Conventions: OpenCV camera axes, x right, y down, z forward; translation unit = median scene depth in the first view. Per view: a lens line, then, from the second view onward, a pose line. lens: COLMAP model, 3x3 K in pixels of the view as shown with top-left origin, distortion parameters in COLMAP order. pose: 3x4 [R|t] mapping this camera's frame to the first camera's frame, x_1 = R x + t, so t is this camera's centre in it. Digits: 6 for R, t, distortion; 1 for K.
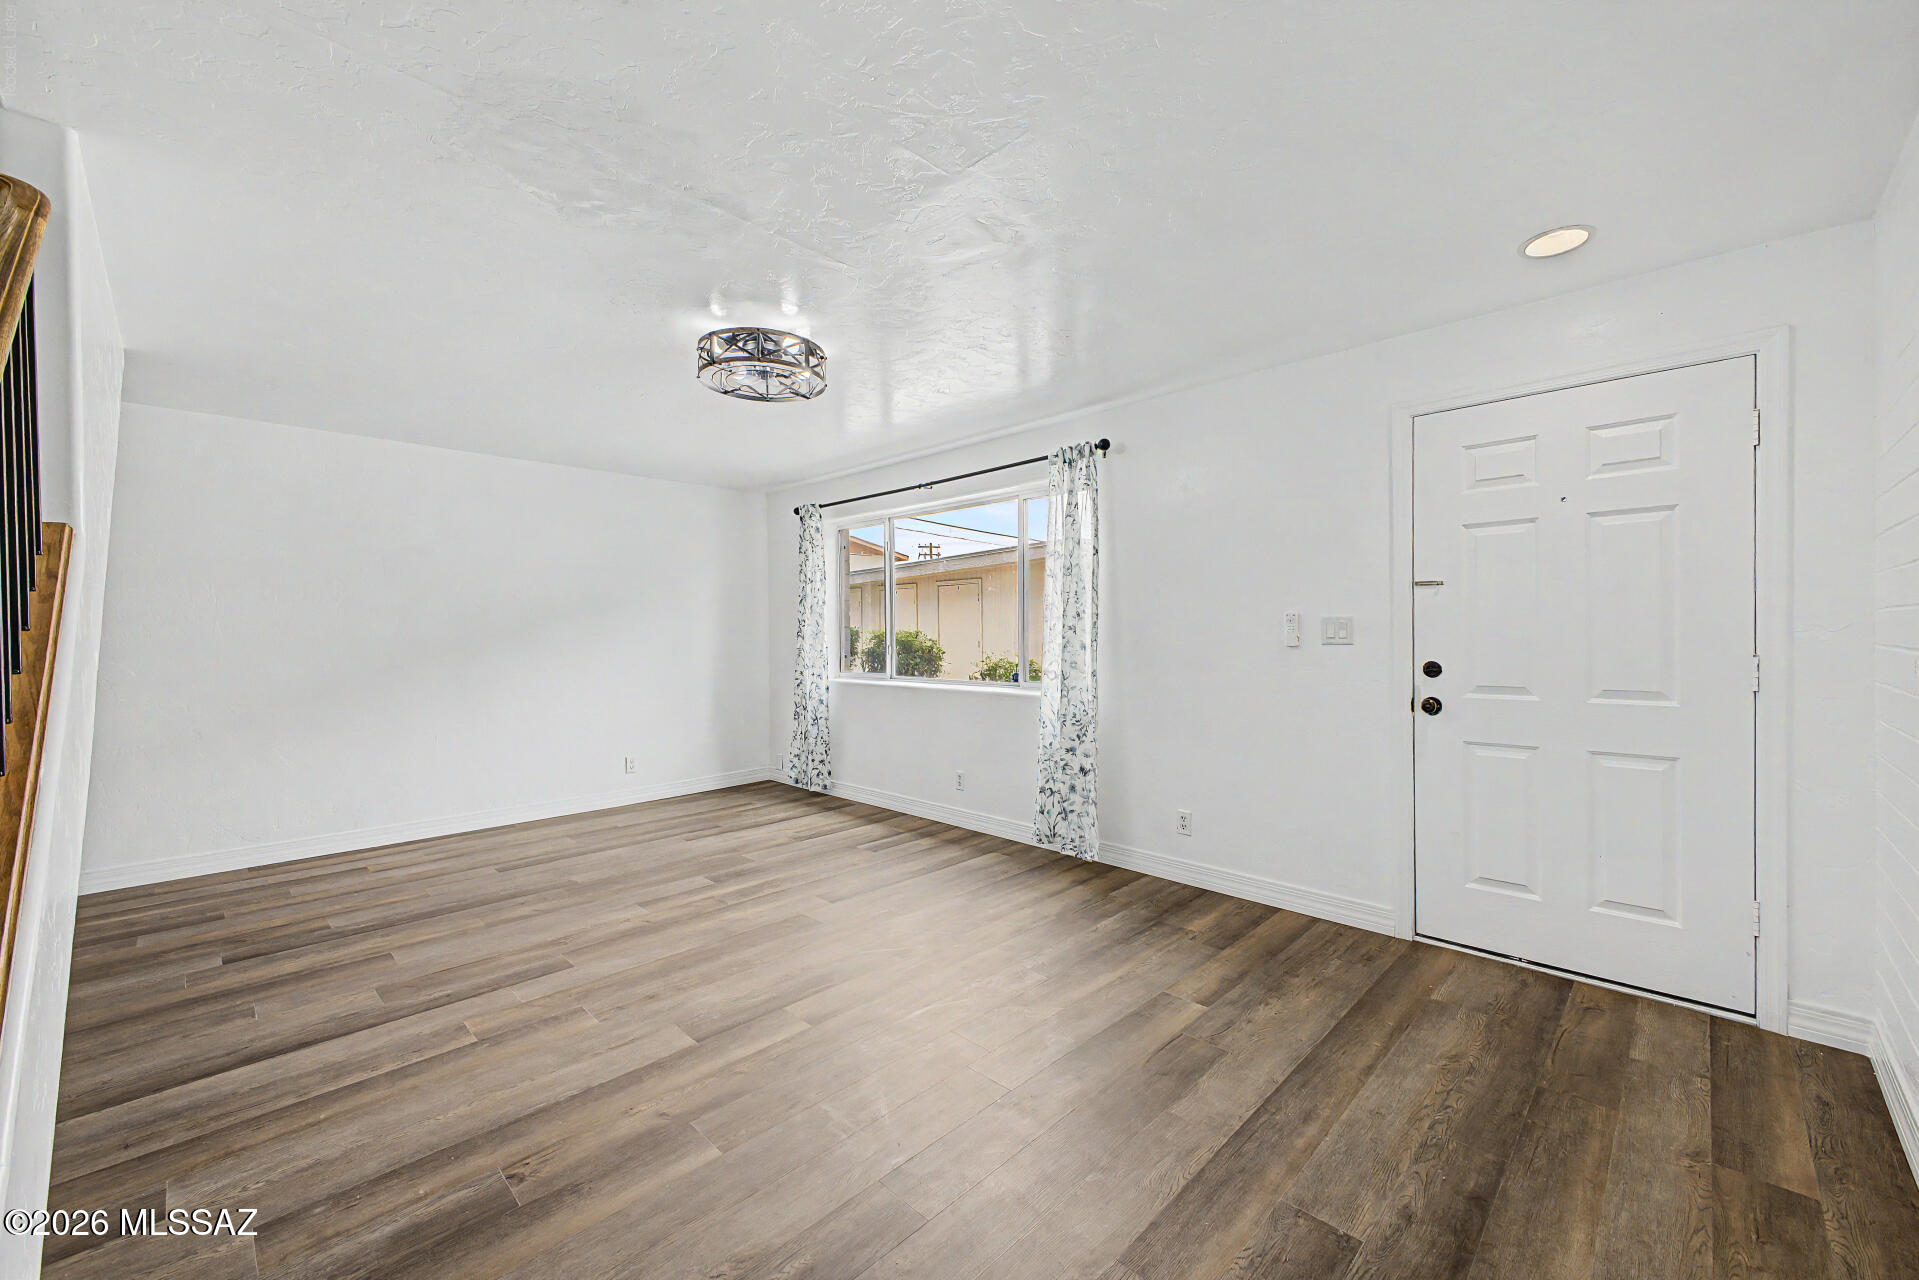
lens RADIAL K [[772.5, 0, 950.0], [0, 772.5, 635.8], [0, 0, 1]] dist [0.010510, -0.000178]
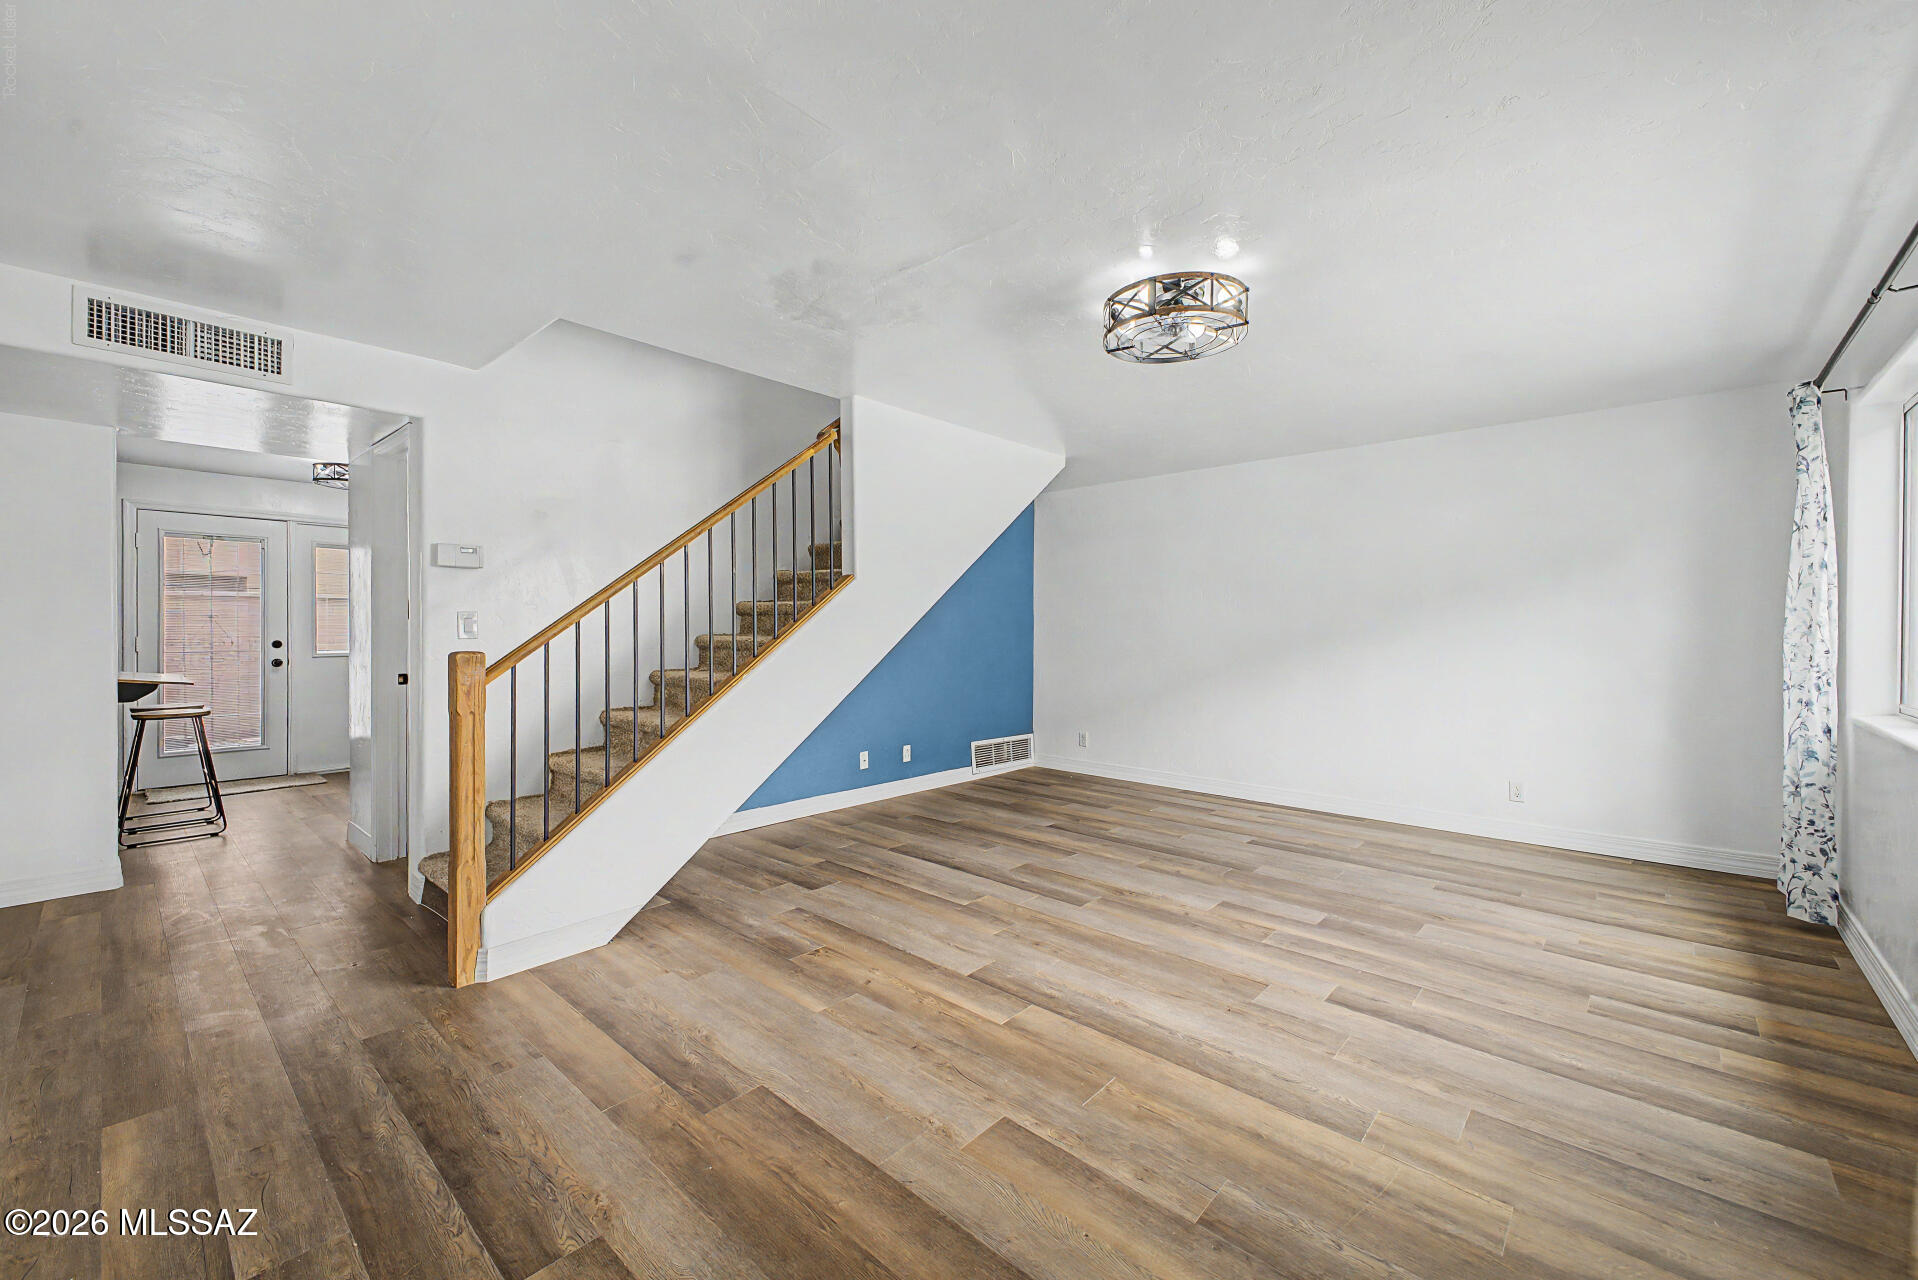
lens RADIAL K [[772.1, 0, 949.7], [0, 772.1, 633.8], [0, 0, 1]] dist [0.010510, -0.000178]
pose [[0.034345, 0.016670, -0.999271, 0.529763], [-0.010278, 0.999814, 0.016325, 0.000702], [0.999357, 0.009709, 0.034510, 0.611386]]
